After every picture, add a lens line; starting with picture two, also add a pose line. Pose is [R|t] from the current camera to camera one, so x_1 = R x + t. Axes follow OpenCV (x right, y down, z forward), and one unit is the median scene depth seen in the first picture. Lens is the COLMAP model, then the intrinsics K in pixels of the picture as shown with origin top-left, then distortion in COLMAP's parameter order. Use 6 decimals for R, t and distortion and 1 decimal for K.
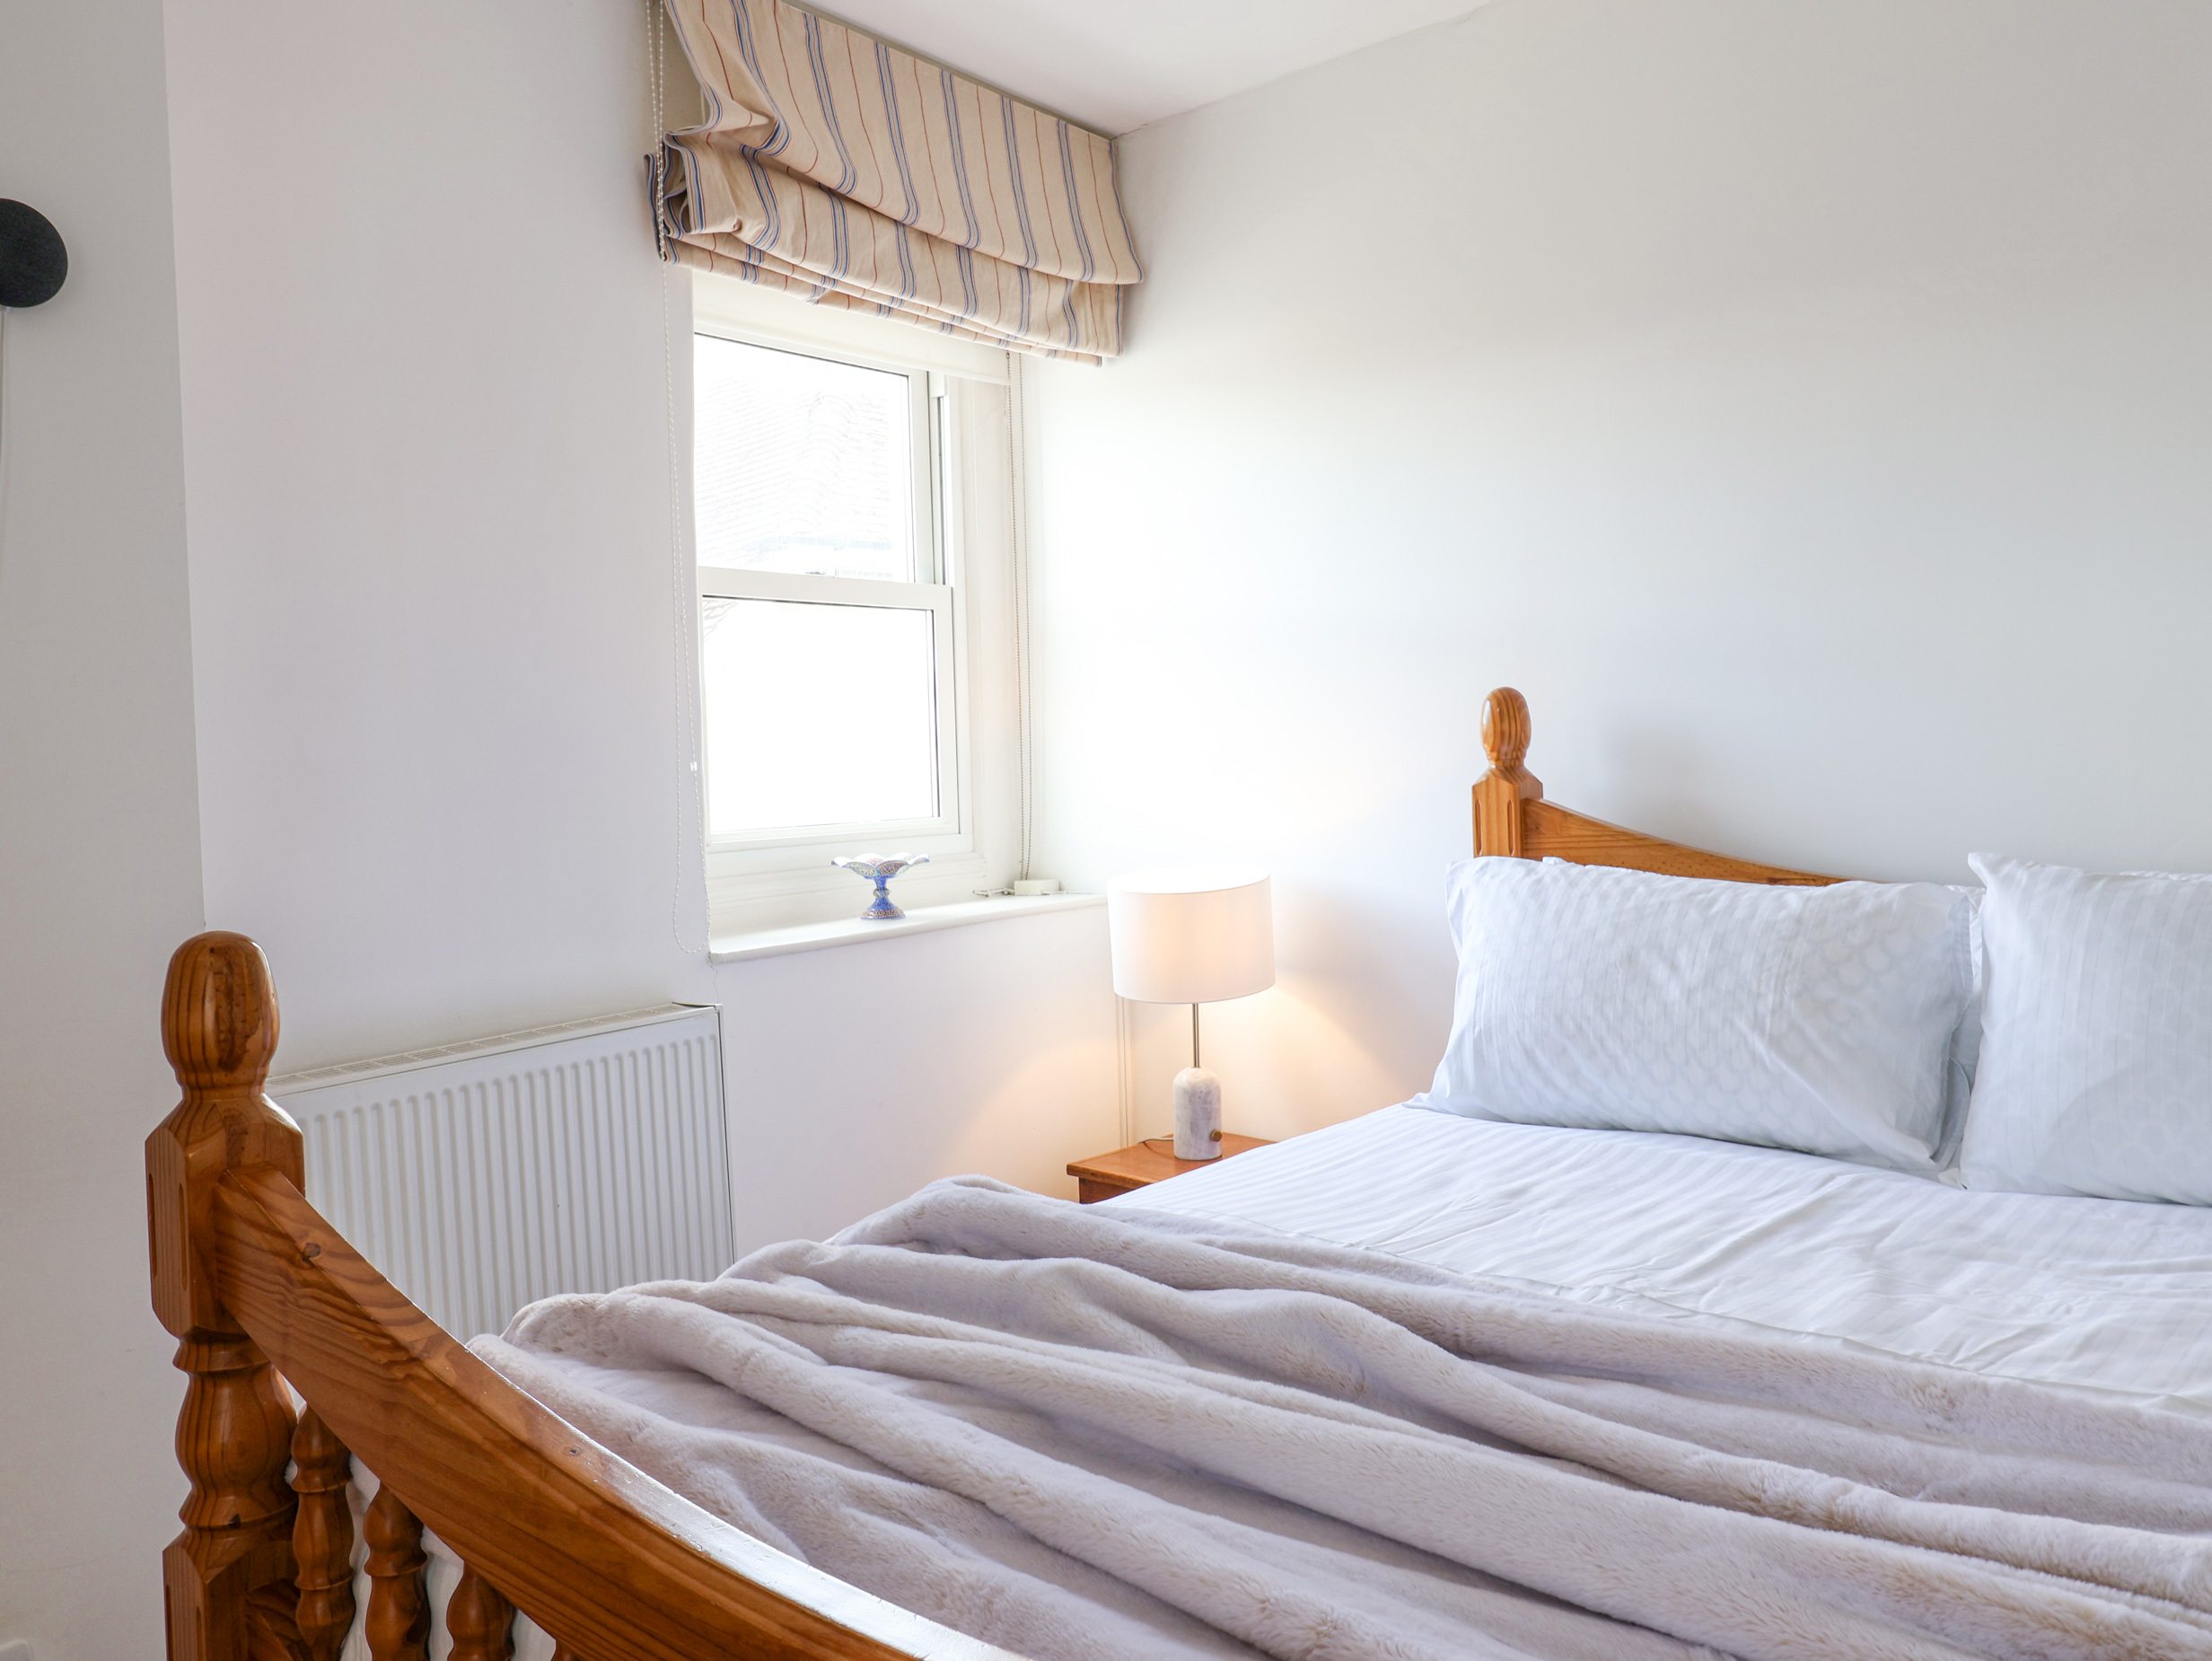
lens RADIAL K [[1788.6, 0, 1106.4], [0, 1788.6, 830.7], [0, 0, 1]] dist [0.008627, 0.001770]
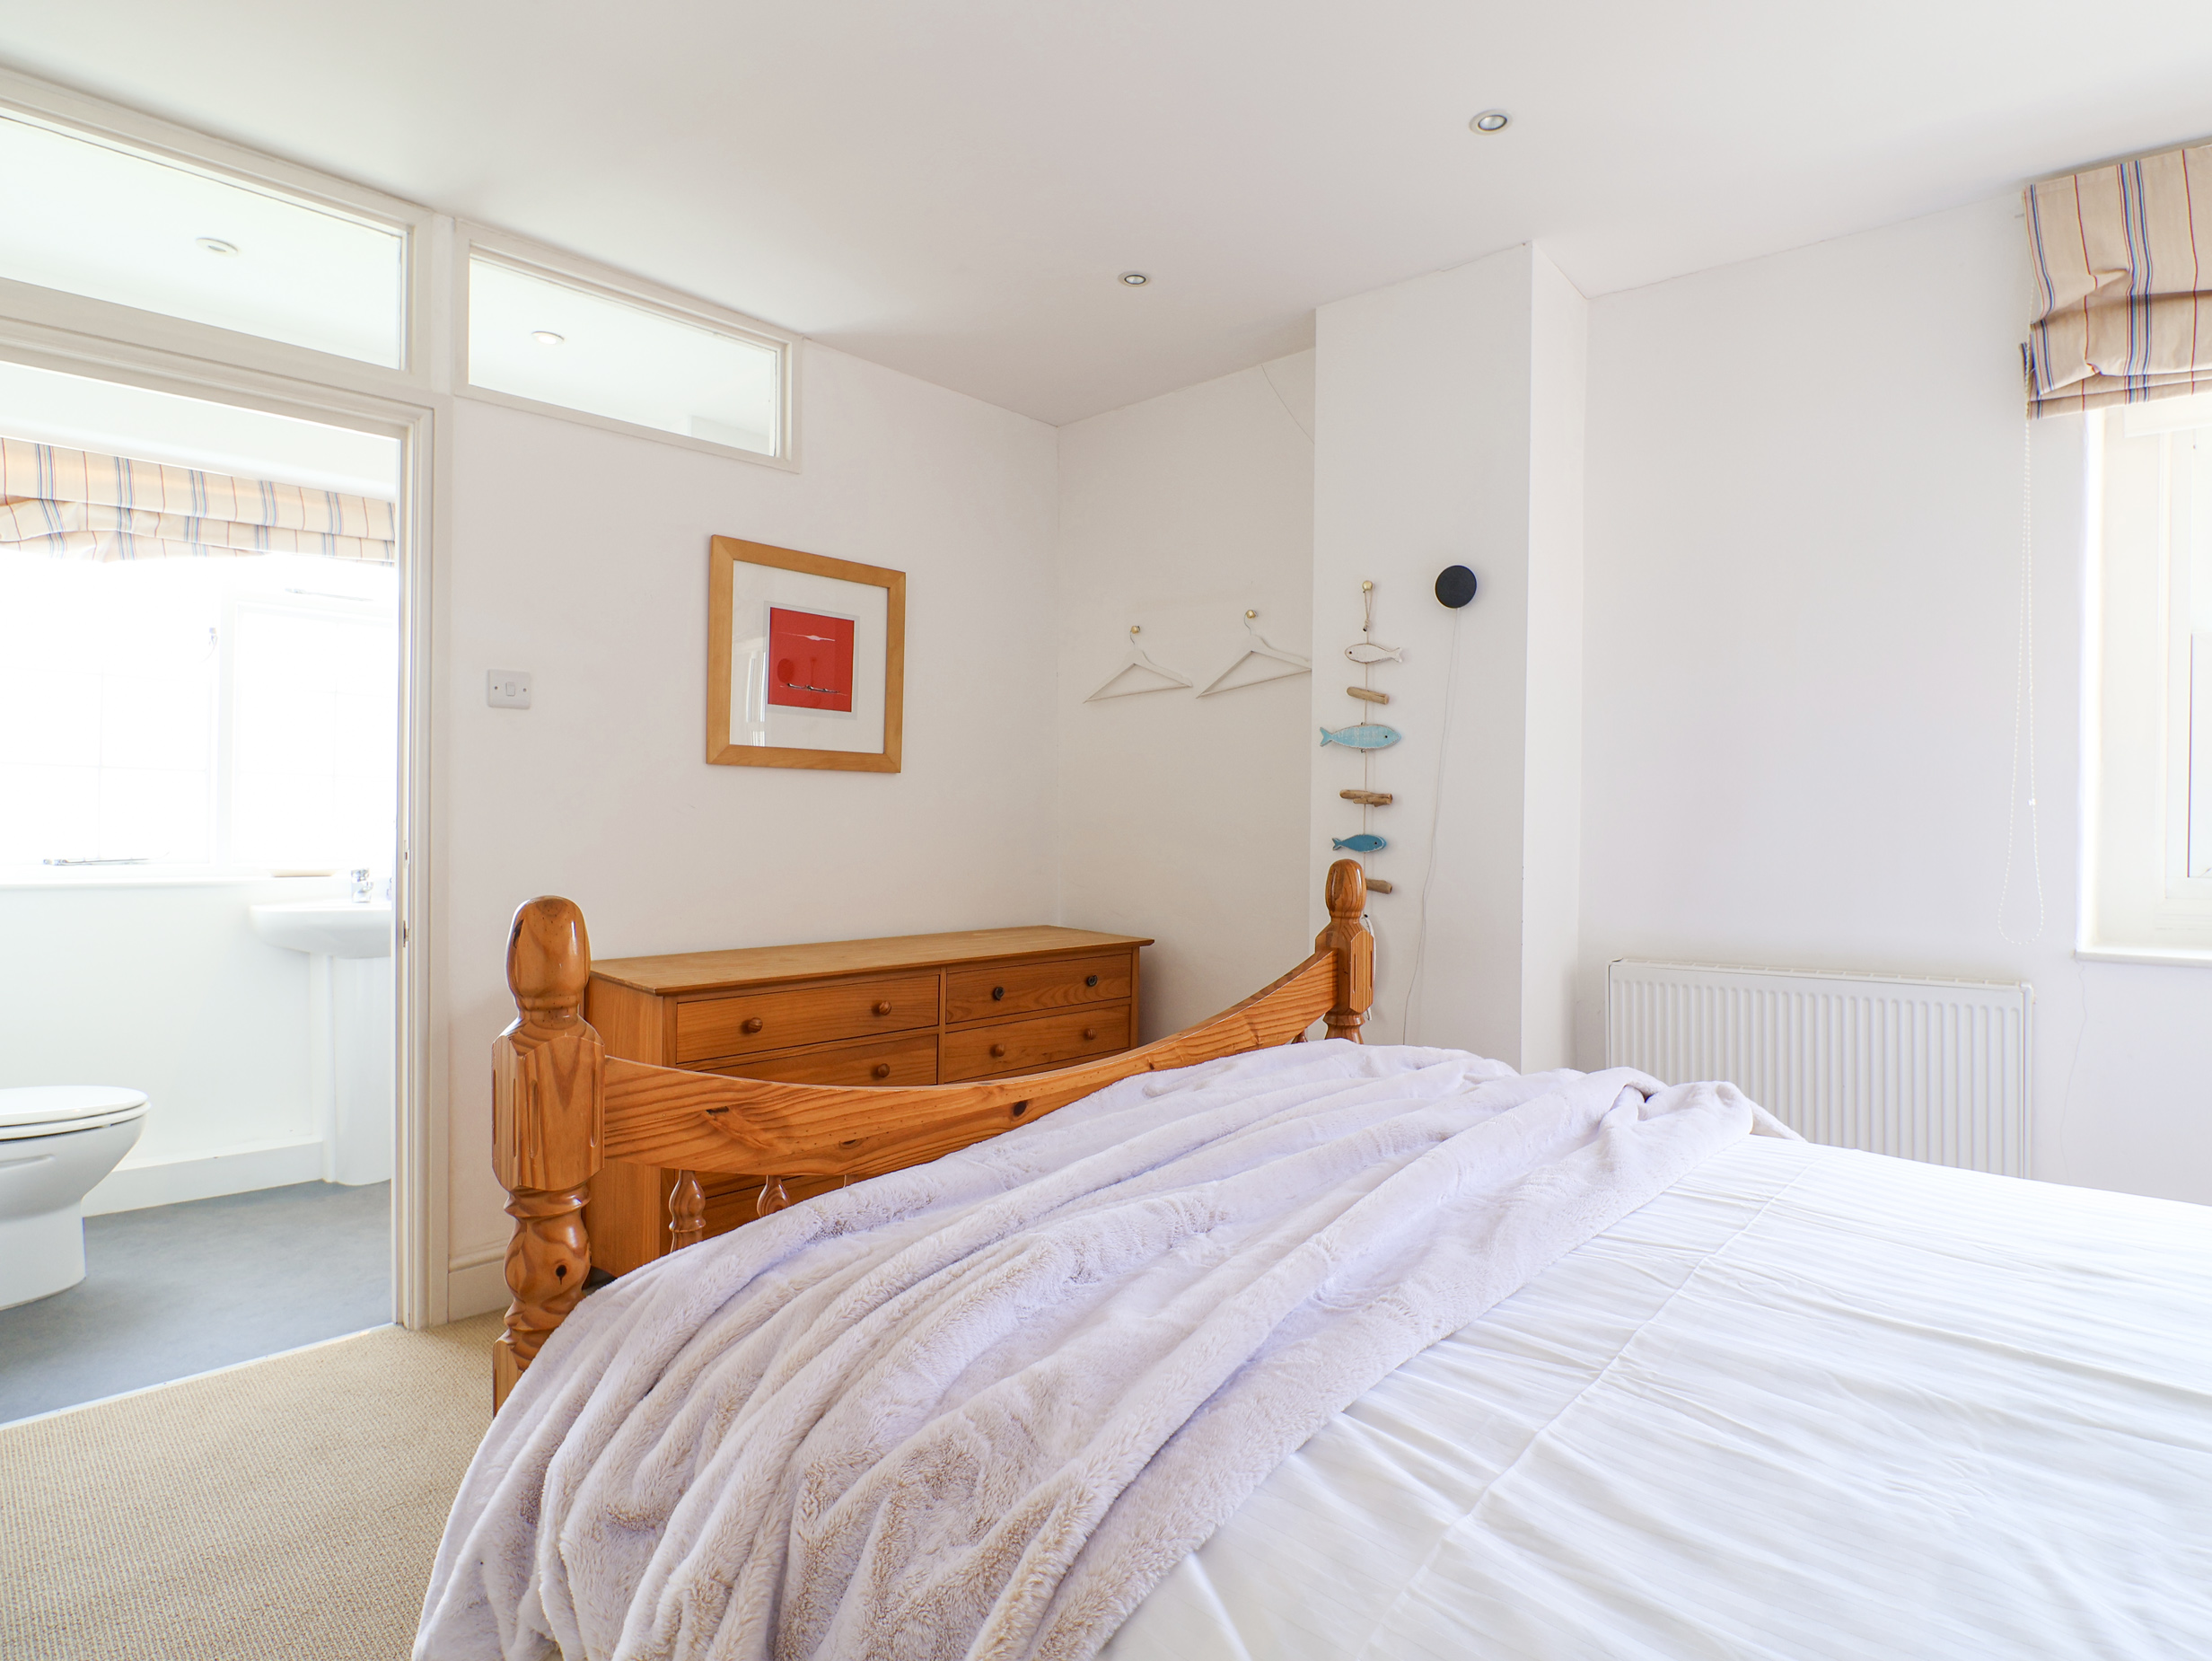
lens RADIAL K [[1132.7, 0, 1115.1], [0, 1132.7, 825.2], [0, 0, 1]] dist [-0.044951, -0.000367]
pose [[-0.033620, 0.043463, -0.998489, 0.583603], [-0.041872, 0.998116, 0.044857, -0.026640], [0.998557, 0.043317, -0.031737, 0.359704]]
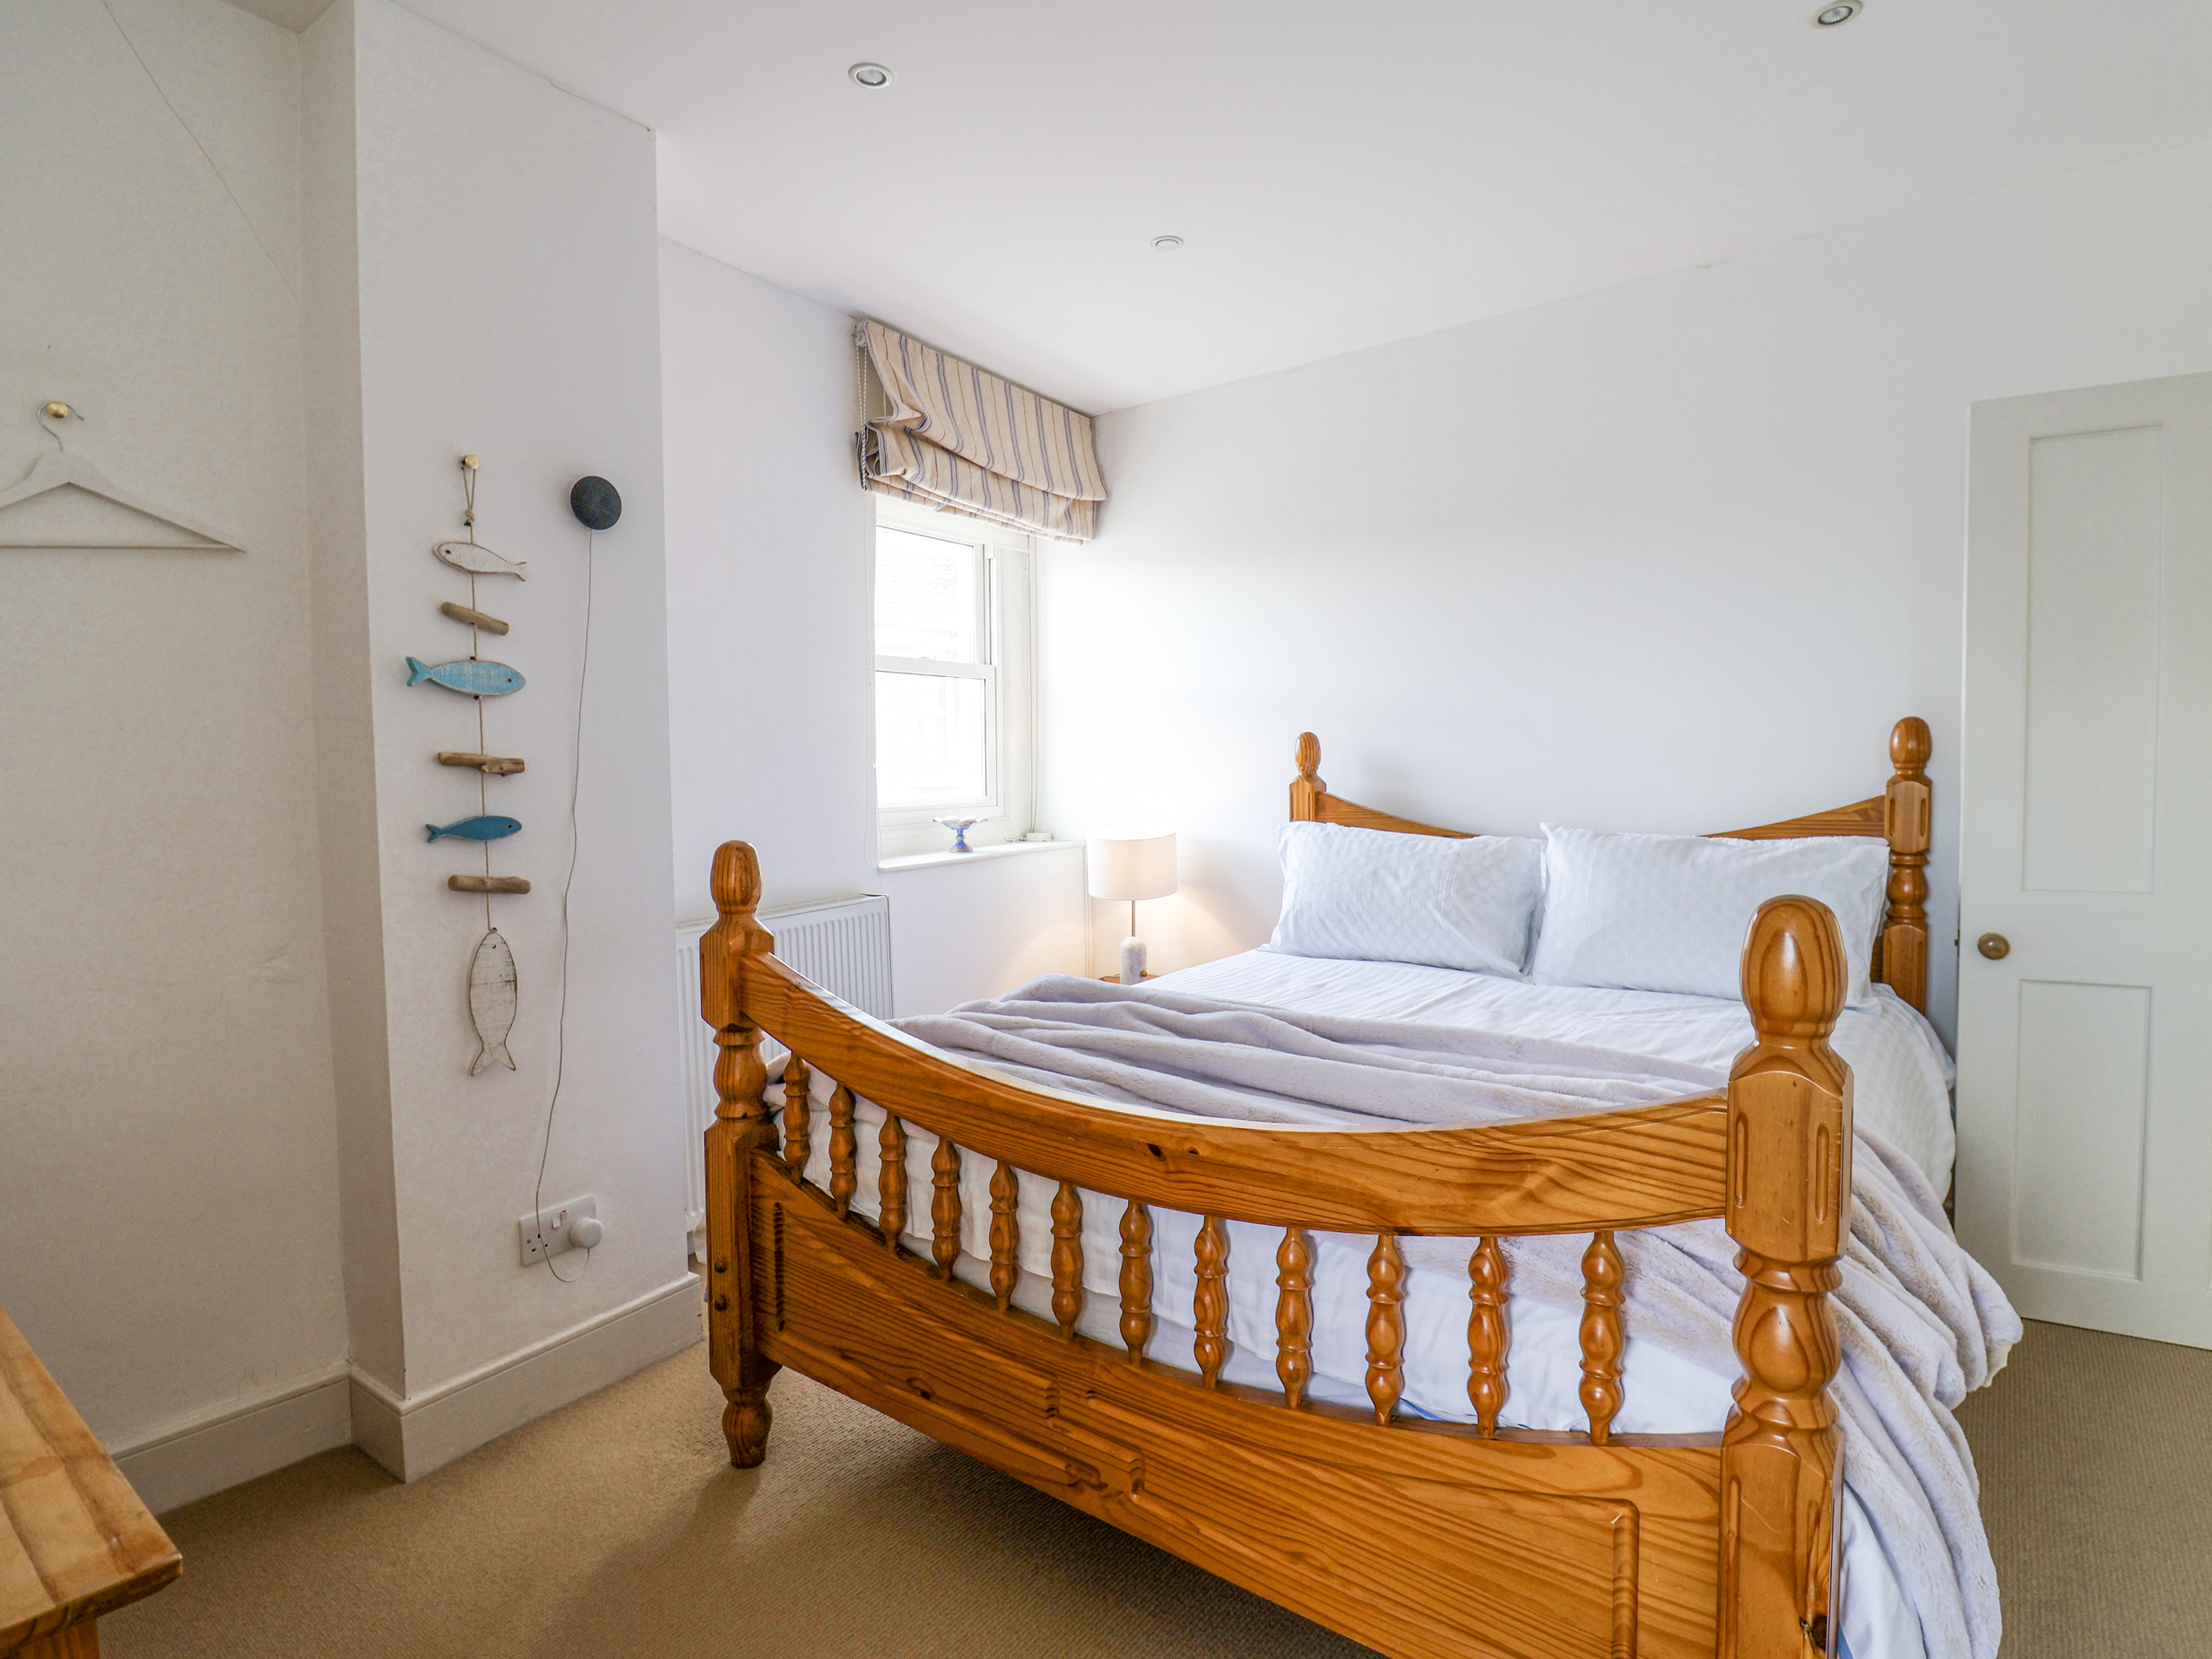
lens RADIAL K [[1177.0, 0, 1106.6], [0, 1177.0, 821.3], [0, 0, 1]] dist [-0.001411, -0.000154]
pose [[0.996495, 0.017189, 0.081863, -0.091907], [-0.017853, 0.999813, 0.007385, 0.008466], [-0.081720, -0.008820, 0.996616, -0.225051]]
